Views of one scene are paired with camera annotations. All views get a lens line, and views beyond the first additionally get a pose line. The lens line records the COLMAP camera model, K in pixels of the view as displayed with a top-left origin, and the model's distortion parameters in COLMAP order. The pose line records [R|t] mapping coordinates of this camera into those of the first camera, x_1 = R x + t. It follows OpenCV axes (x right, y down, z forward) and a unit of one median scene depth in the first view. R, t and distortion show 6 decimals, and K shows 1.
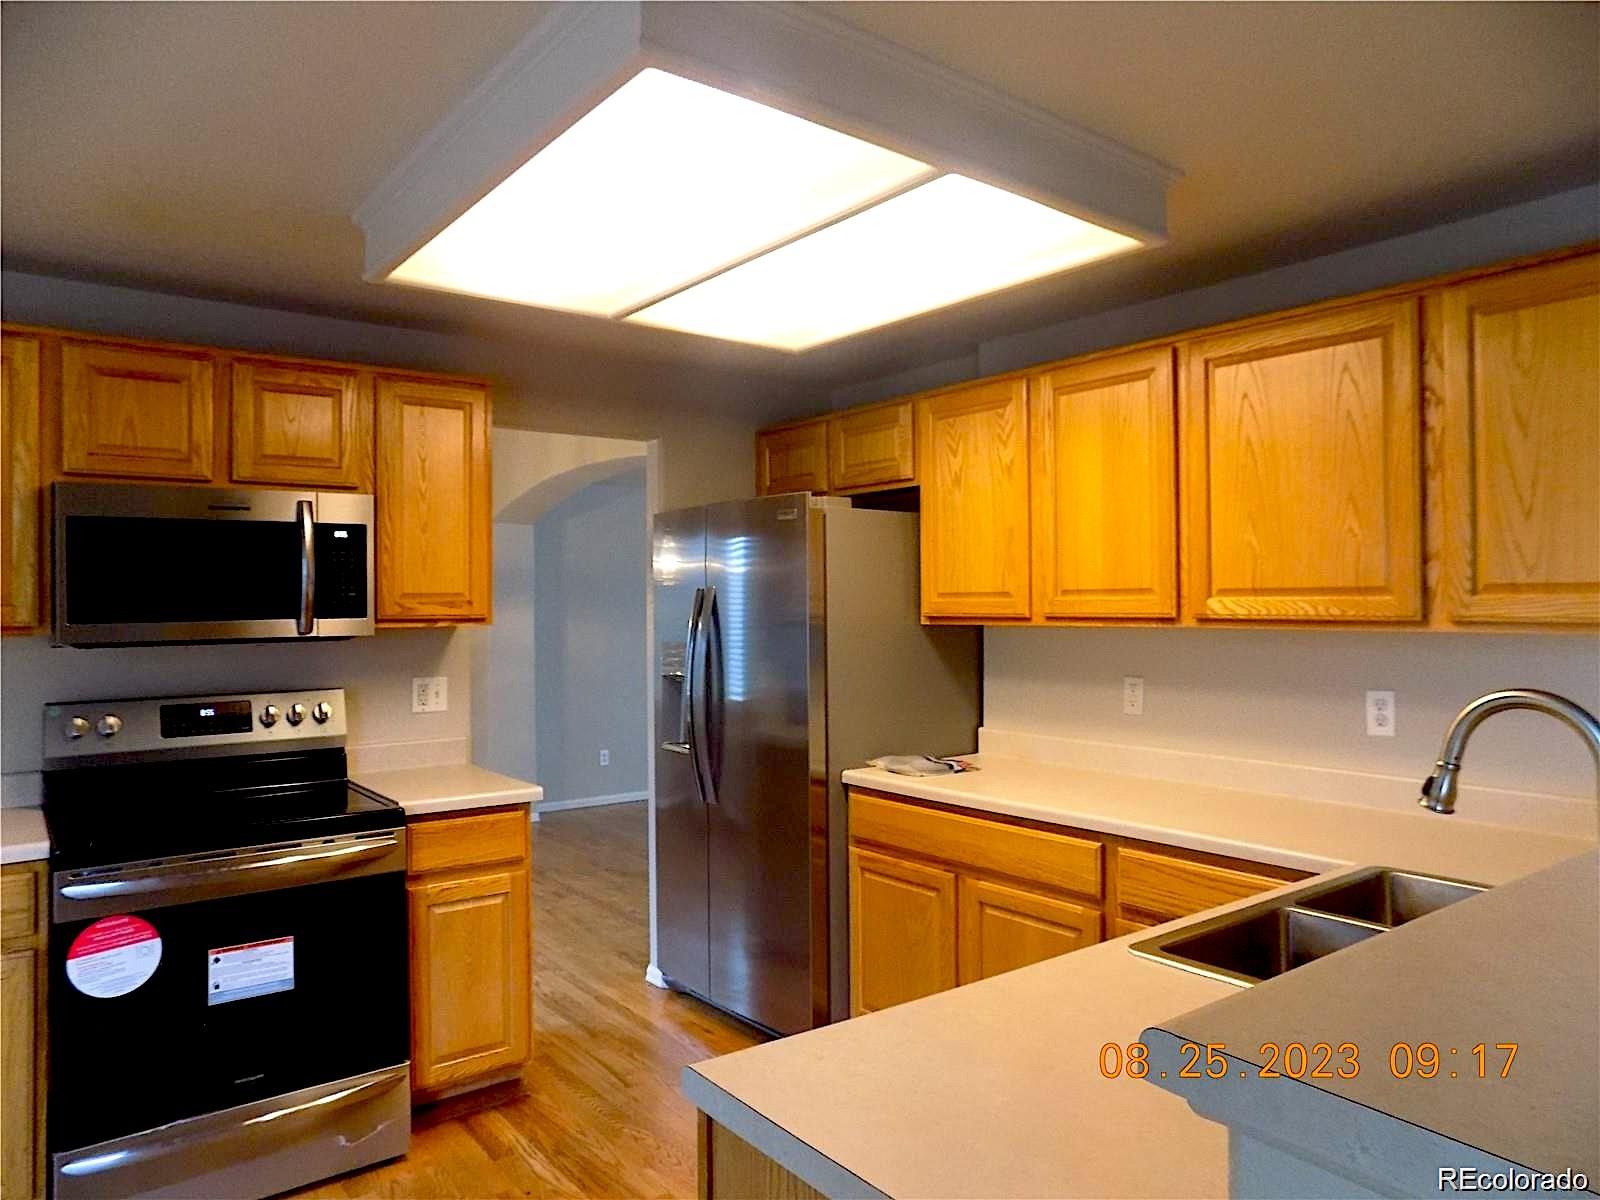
lens RADIAL K [[1078.3, 0, 800.0], [0, 1078.3, 600.0], [0, 0, 1]] dist [-0.000660, 0.004349]
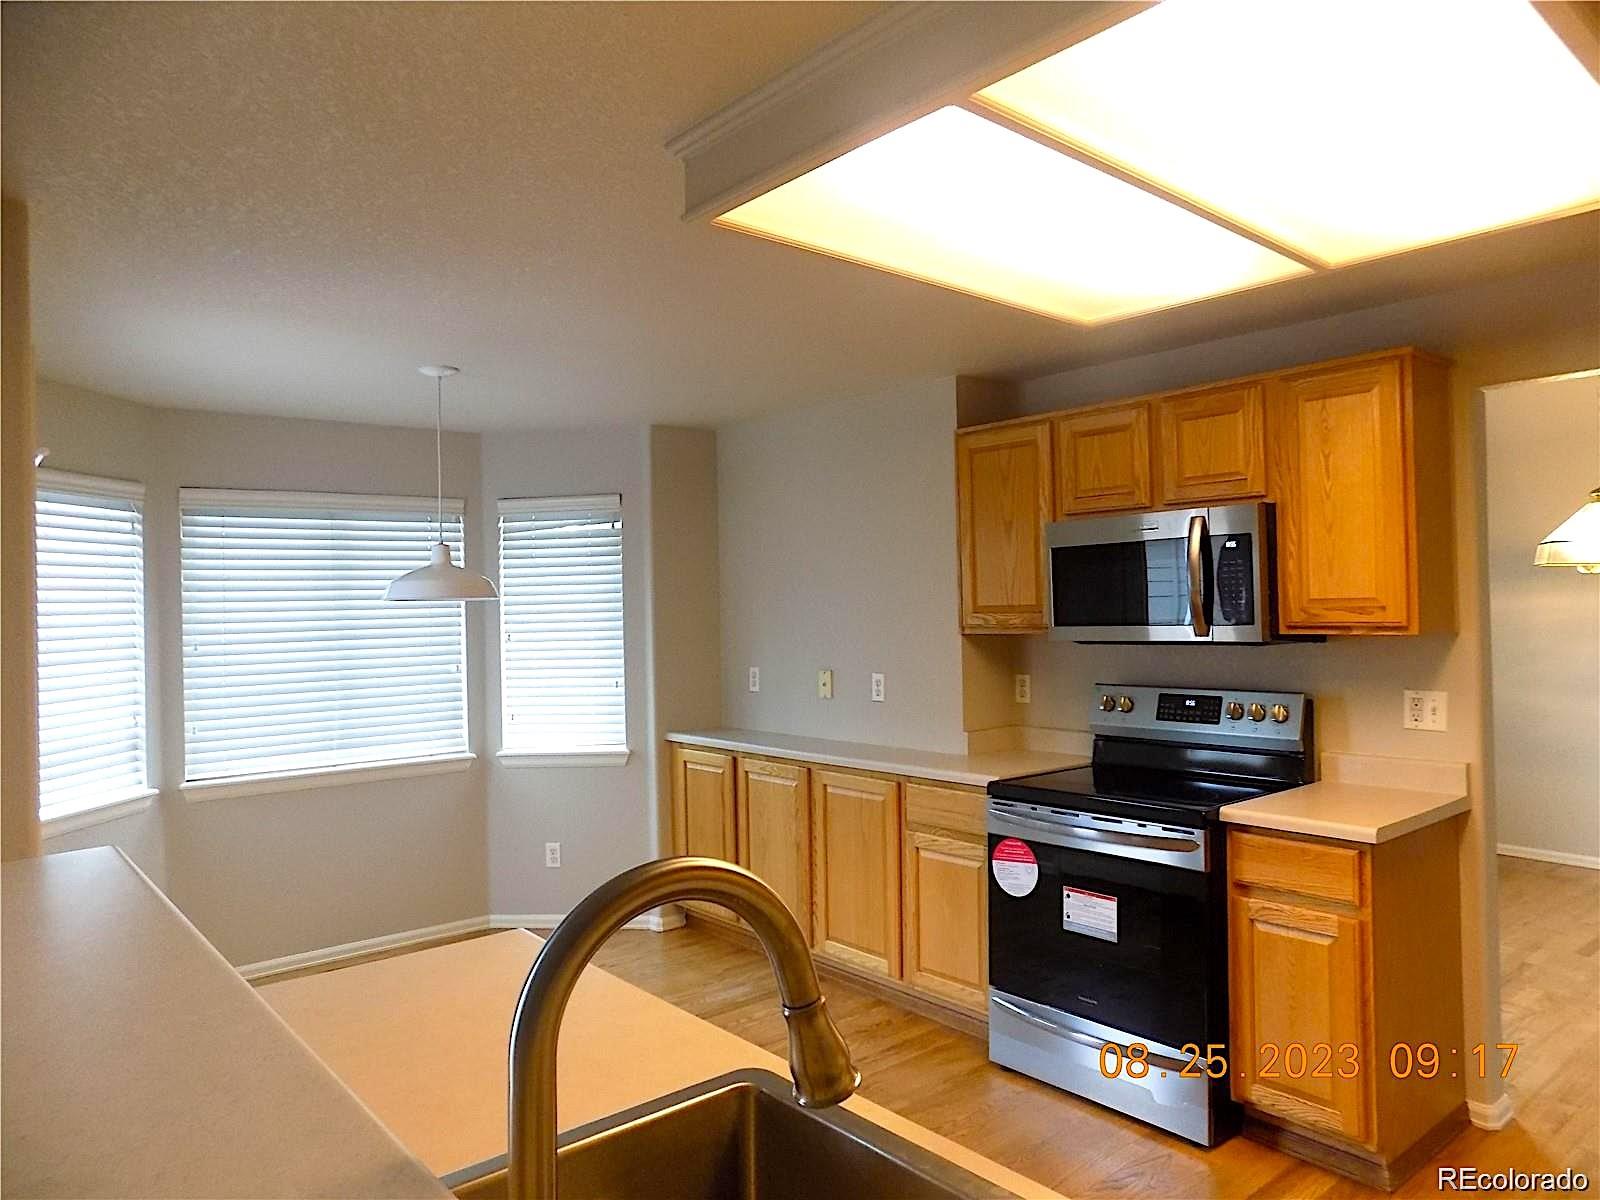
lens RADIAL K [[1093.7, 0, 800.0], [0, 1093.7, 600.0], [0, 0, 1]] dist [-0.049184, 0.001257]
pose [[0.043705, 0.001876, -0.999043, 0.608366], [0.023699, 0.999715, 0.002914, -0.020262], [0.998763, -0.023804, 0.043648, 0.541588]]
